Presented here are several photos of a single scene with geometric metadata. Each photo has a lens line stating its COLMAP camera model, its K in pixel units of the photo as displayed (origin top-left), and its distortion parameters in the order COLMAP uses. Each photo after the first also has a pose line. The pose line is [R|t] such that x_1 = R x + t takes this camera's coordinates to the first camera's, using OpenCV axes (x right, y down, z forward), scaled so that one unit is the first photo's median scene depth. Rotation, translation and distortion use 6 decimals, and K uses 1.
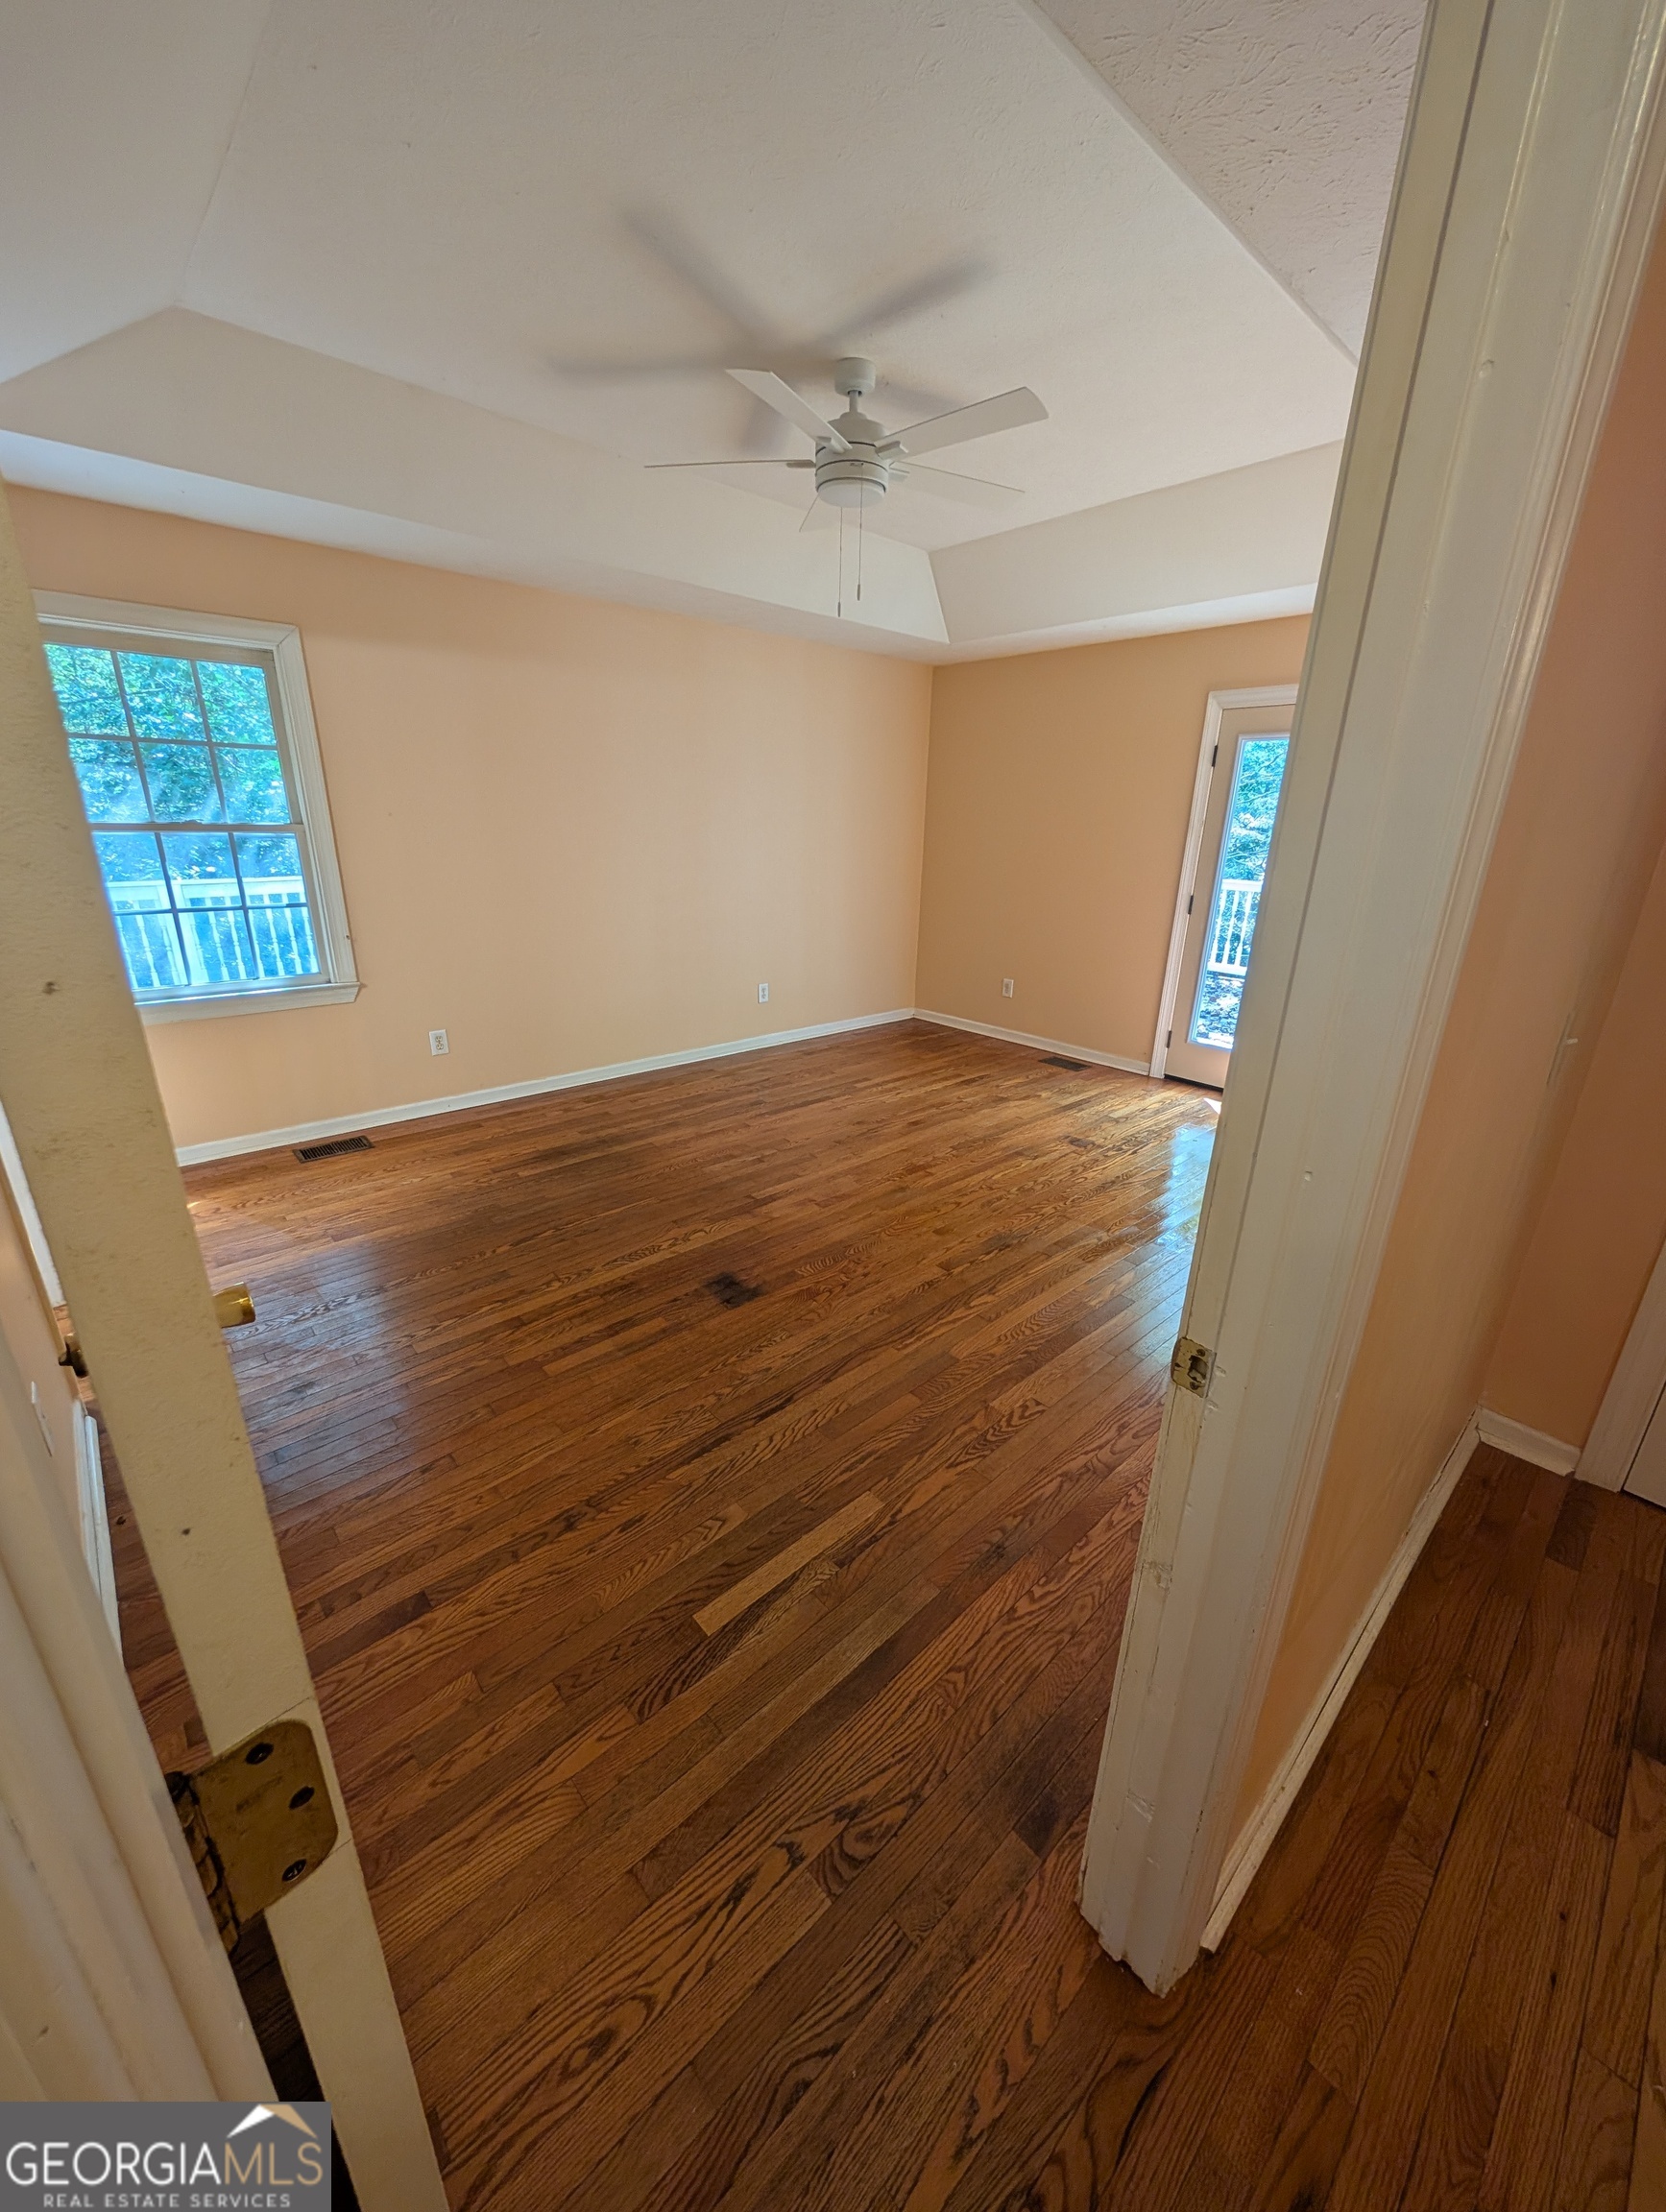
lens RADIAL K [[839.8, 0, 831.9], [0, 839.8, 1115.6], [0, 0, 1]] dist [0.001227, 0.000781]
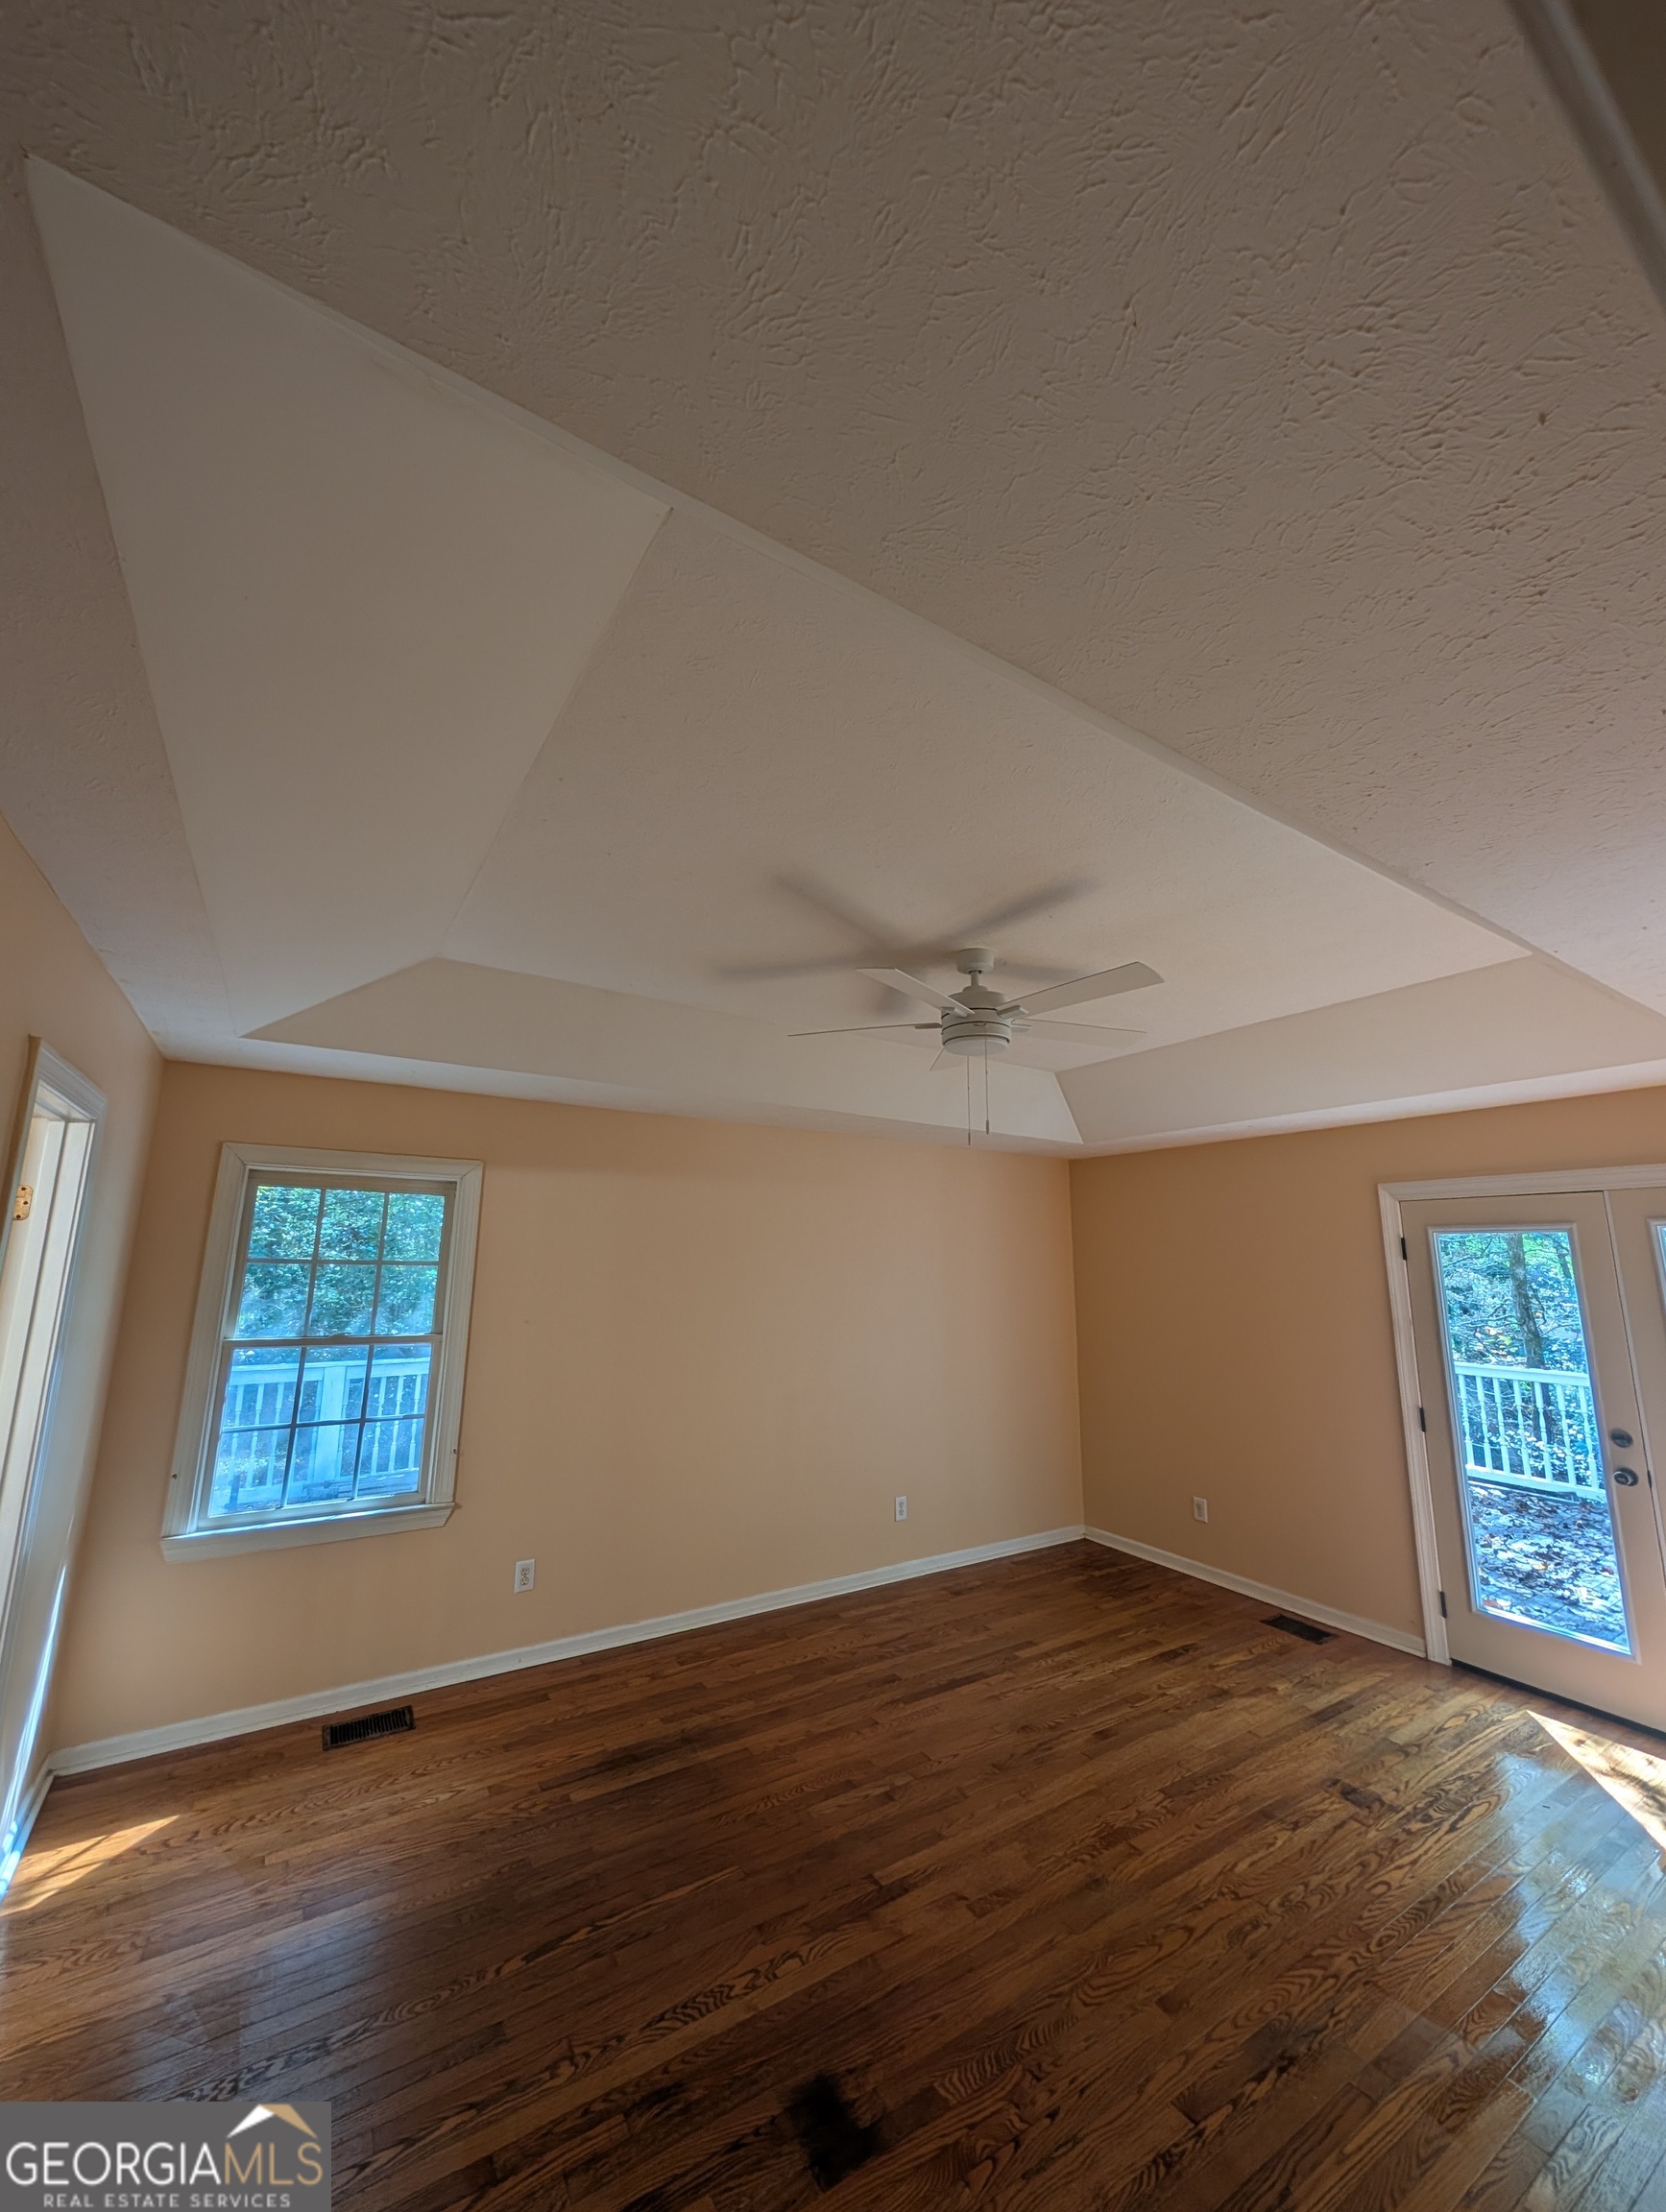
lens RADIAL K [[839.8, 0, 842.1], [0, 839.8, 1109.1], [0, 0, 1]] dist [0.001227, 0.000781]
pose [[0.987187, -0.041643, -0.154035, 0.011545], [-0.041439, 0.865317, -0.499509, -0.099592], [0.154090, 0.499492, 0.852505, 0.082698]]
